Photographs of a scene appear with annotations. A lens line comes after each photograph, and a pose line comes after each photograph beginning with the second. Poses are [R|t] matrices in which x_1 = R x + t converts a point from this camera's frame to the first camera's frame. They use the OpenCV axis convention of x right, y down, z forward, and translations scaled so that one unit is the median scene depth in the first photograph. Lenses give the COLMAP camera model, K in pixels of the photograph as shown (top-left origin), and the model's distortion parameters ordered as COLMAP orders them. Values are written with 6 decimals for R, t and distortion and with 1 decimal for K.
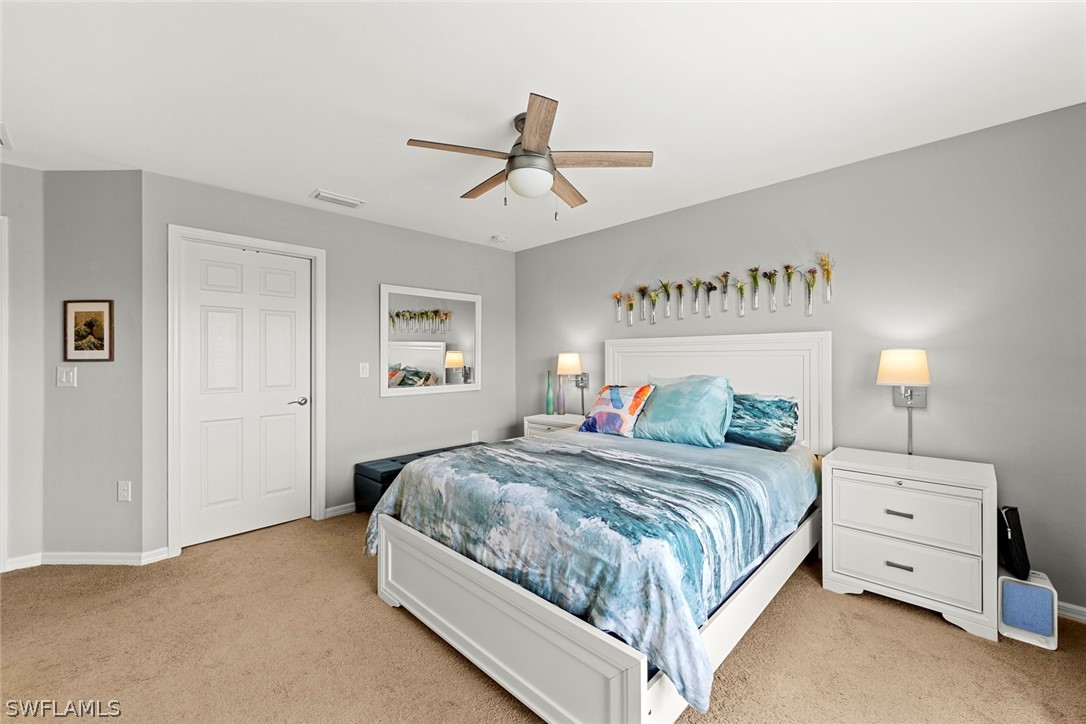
lens RADIAL K [[436.1, 0, 545.7], [0, 436.1, 360.0], [0, 0, 1]] dist [0.013357, 0.000392]
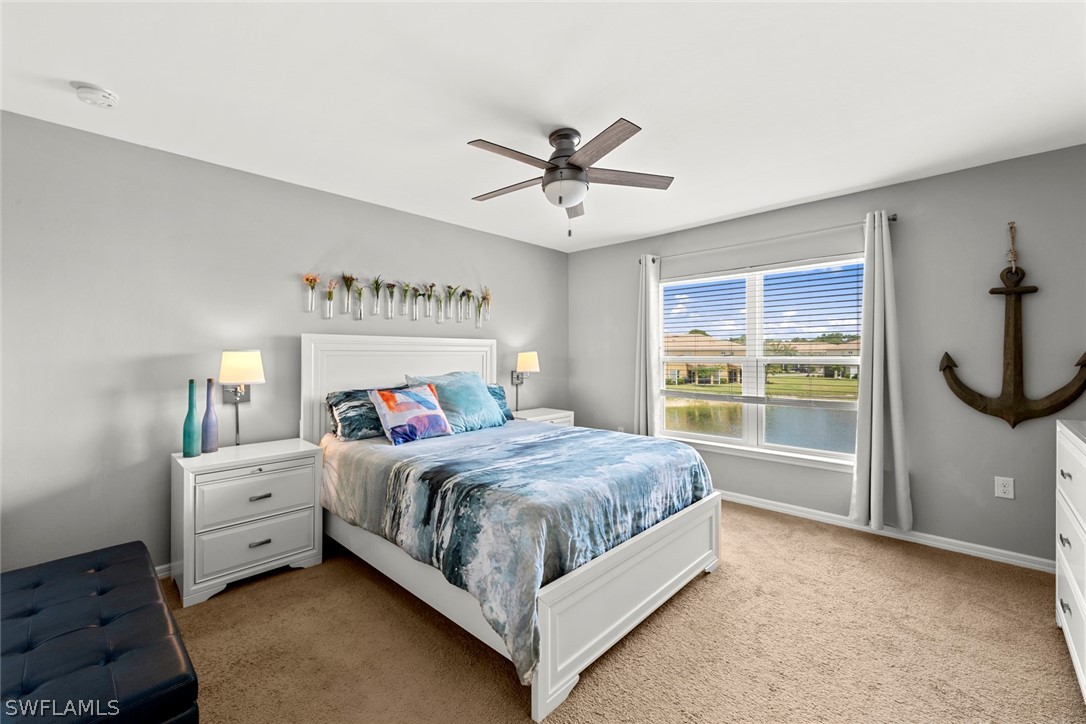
lens RADIAL K [[436.1, 0, 533.3], [0, 436.1, 356.2], [0, 0, 1]] dist [0.013357, 0.000392]
pose [[0.004775, 0.000223, 0.999989, -0.761944], [0.008069, 0.999967, -0.000262, -0.004829], [-0.999956, 0.008070, 0.004773, 0.735509]]
